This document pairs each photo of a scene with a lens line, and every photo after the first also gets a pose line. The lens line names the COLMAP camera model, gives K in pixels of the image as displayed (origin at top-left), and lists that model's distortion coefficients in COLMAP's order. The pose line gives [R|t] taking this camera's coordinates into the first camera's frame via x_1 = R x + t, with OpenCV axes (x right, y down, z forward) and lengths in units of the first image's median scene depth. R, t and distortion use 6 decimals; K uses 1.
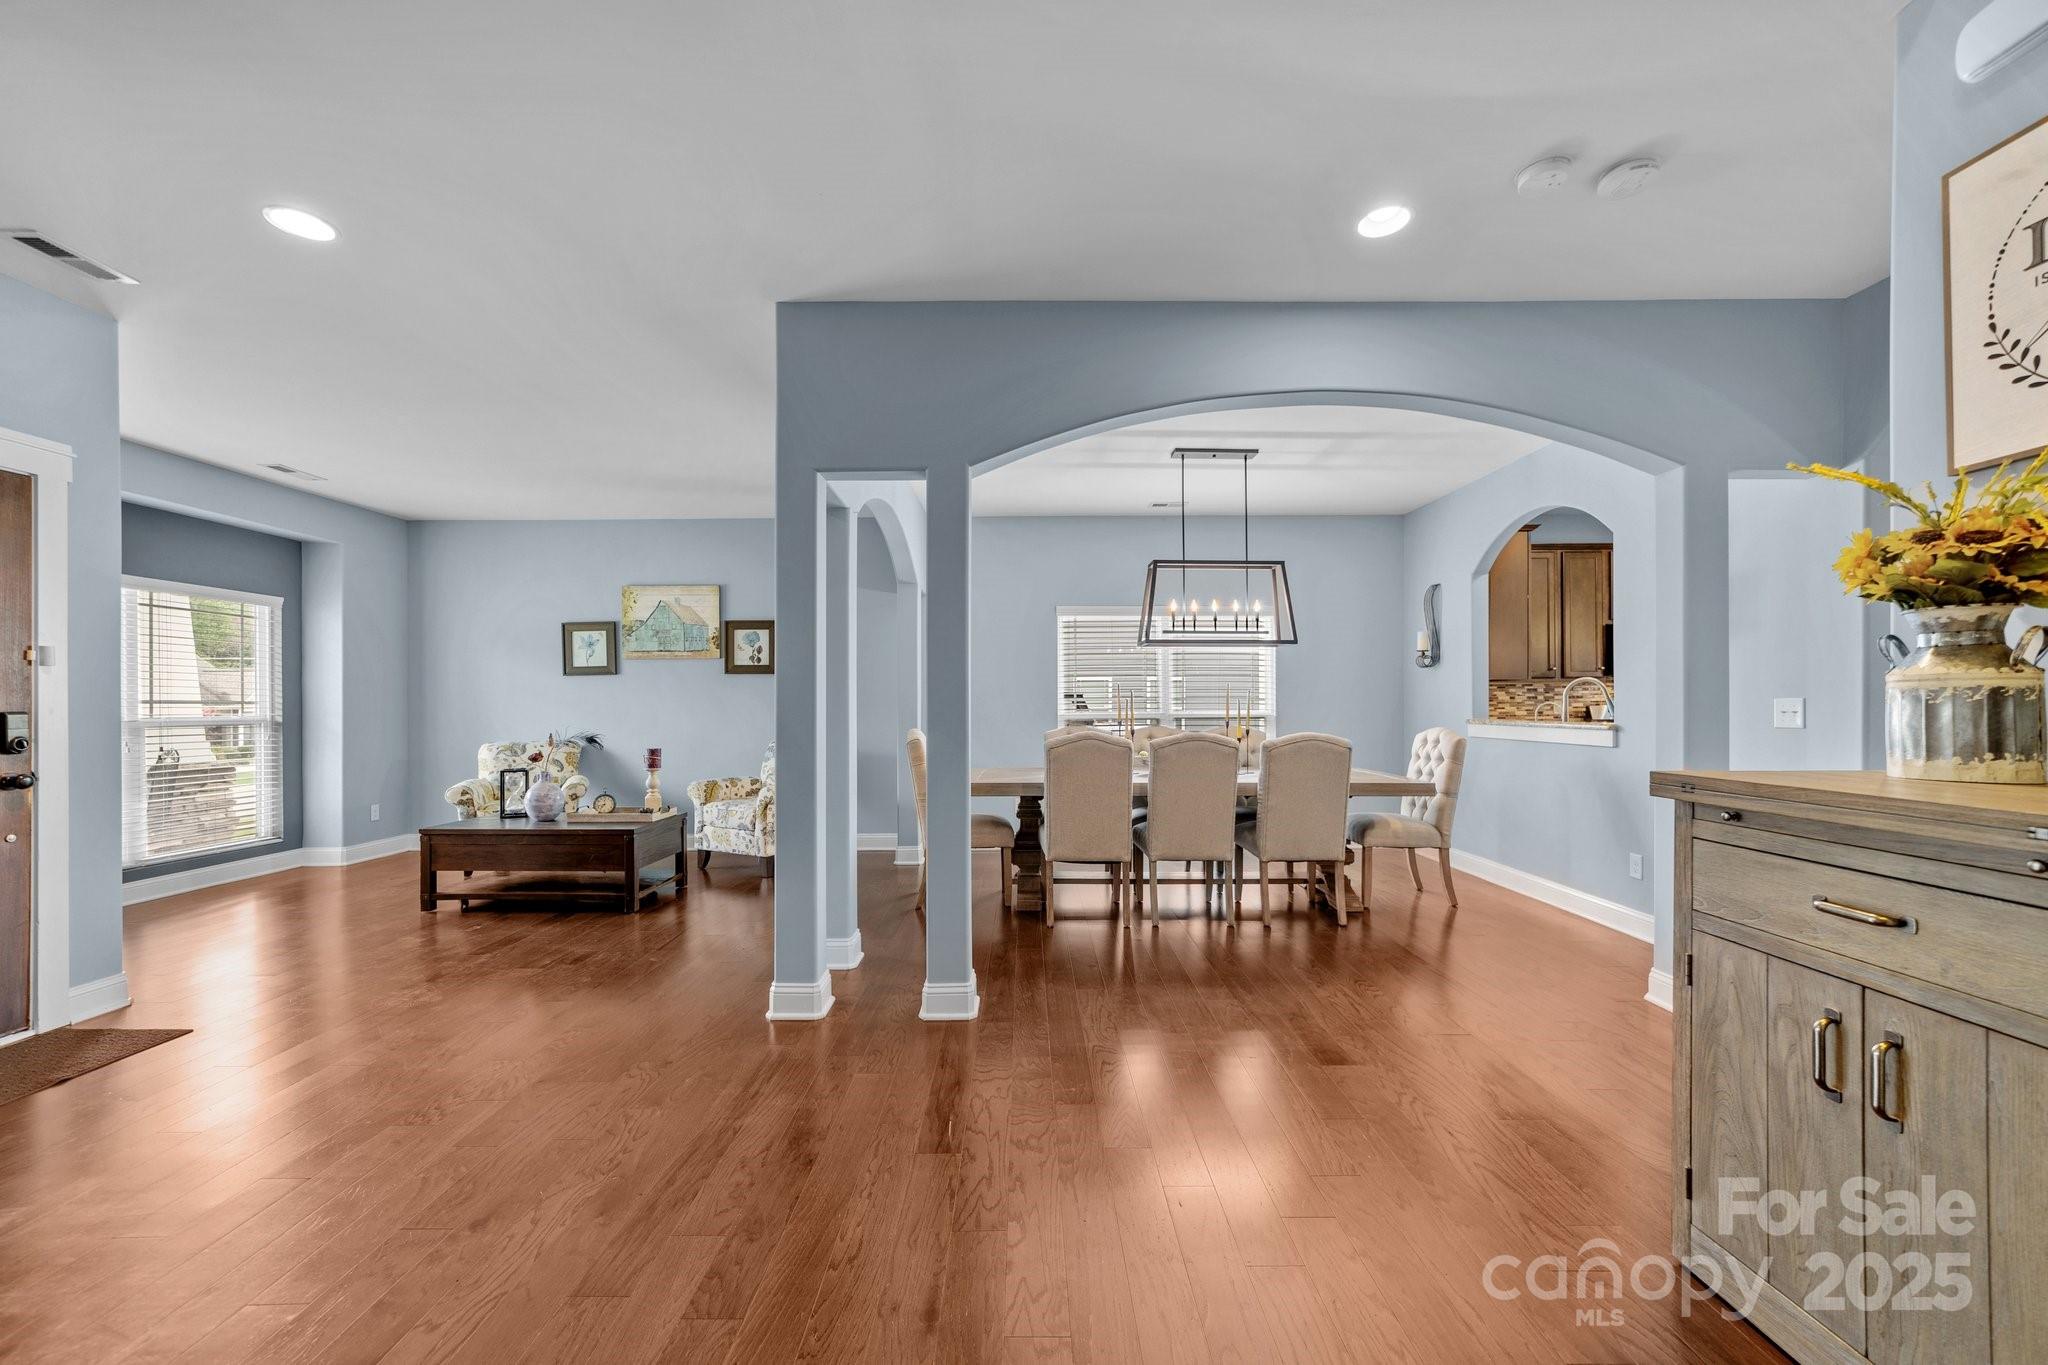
lens RADIAL K [[791.7, 0, 1024.0], [0, 791.7, 703.5], [0, 0, 1]] dist [-0.021572, 0.009913]
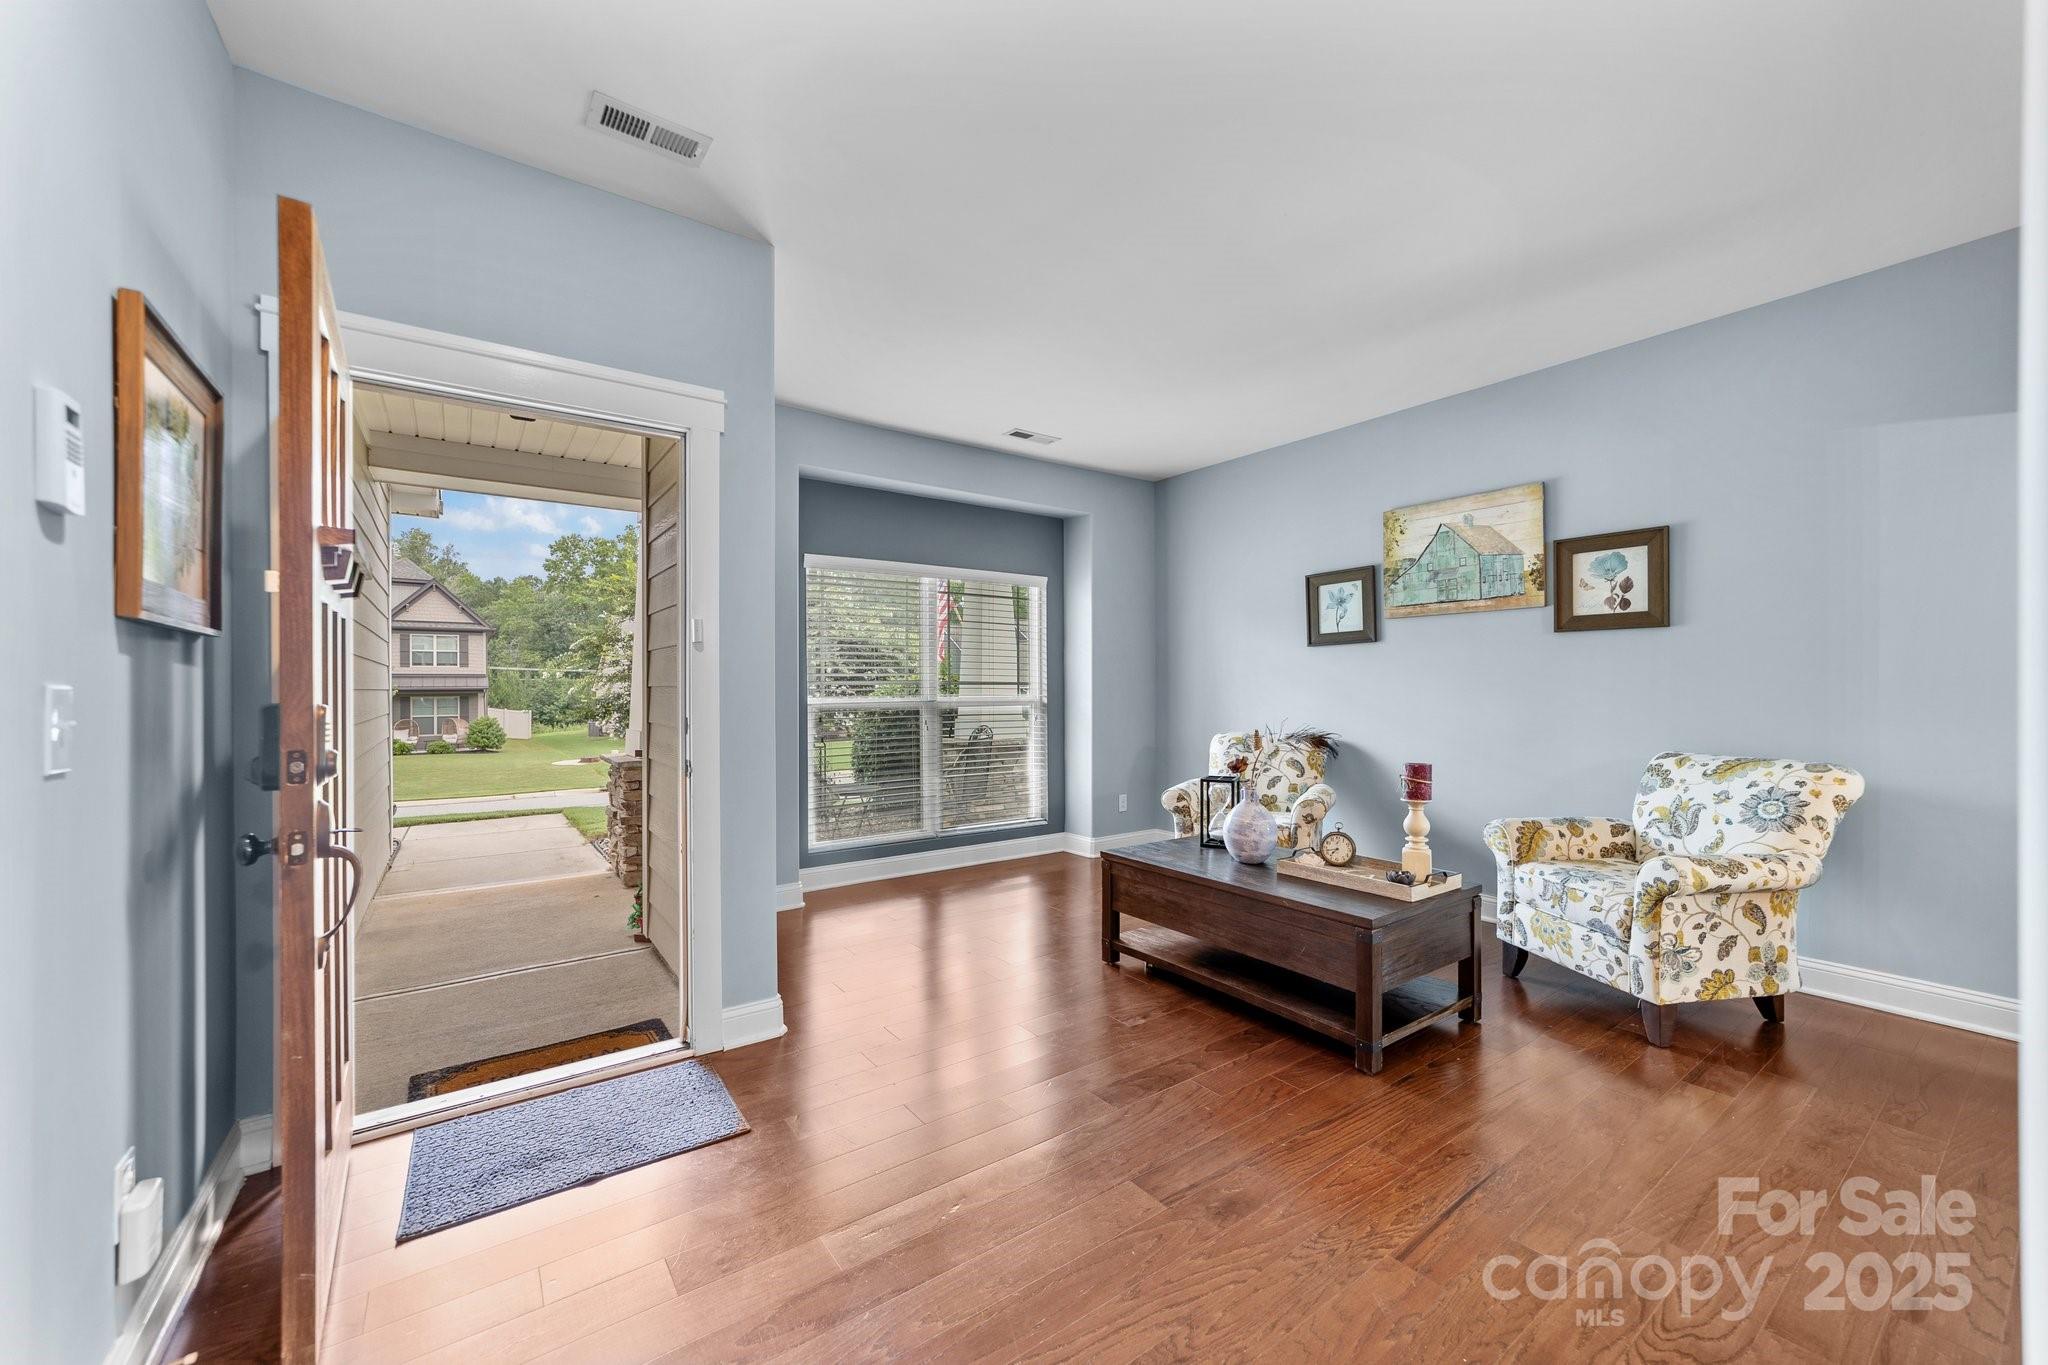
lens RADIAL K [[786.6, 0, 1019.7], [0, 786.6, 685.8], [0, 0, 1]] dist [-0.019432, 0.010004]
pose [[0.582652, -0.000421, -0.812721, -0.166285], [0.002116, 0.999997, 0.000998, 0.000469], [0.812719, -0.002301, 0.582652, 0.406900]]
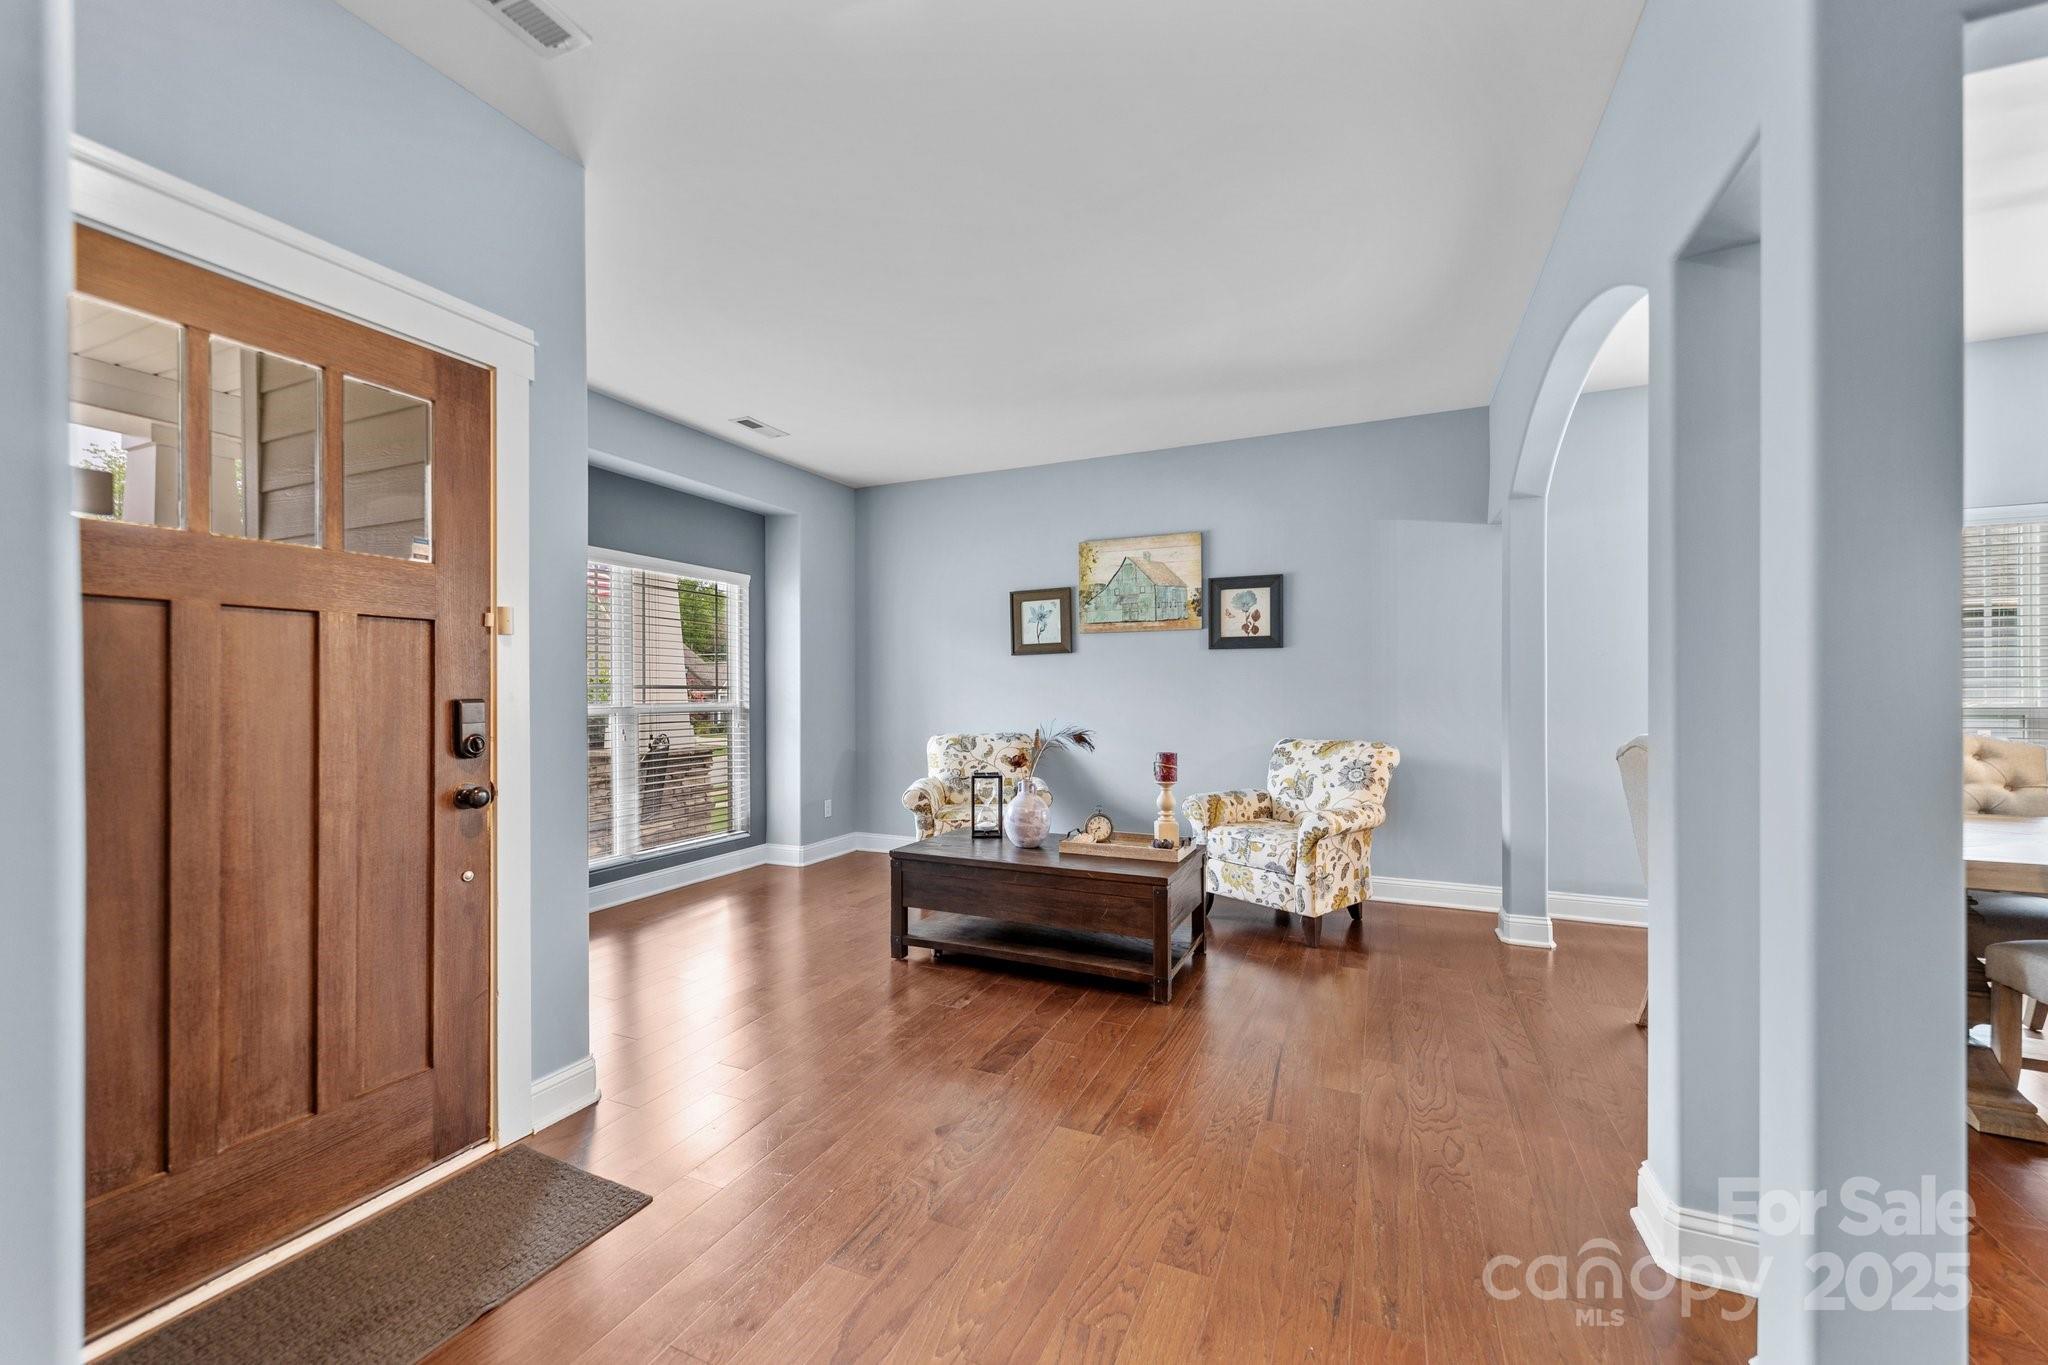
lens RADIAL K [[795.7, 0, 1017.8], [0, 795.7, 689.4], [0, 0, 1]] dist [0.001787, 0.000093]
pose [[0.909886, -0.000108, -0.414859, -0.270586], [0.000021, 1.000000, -0.000214, 0.001032], [0.414859, 0.000186, 0.909886, 0.277344]]
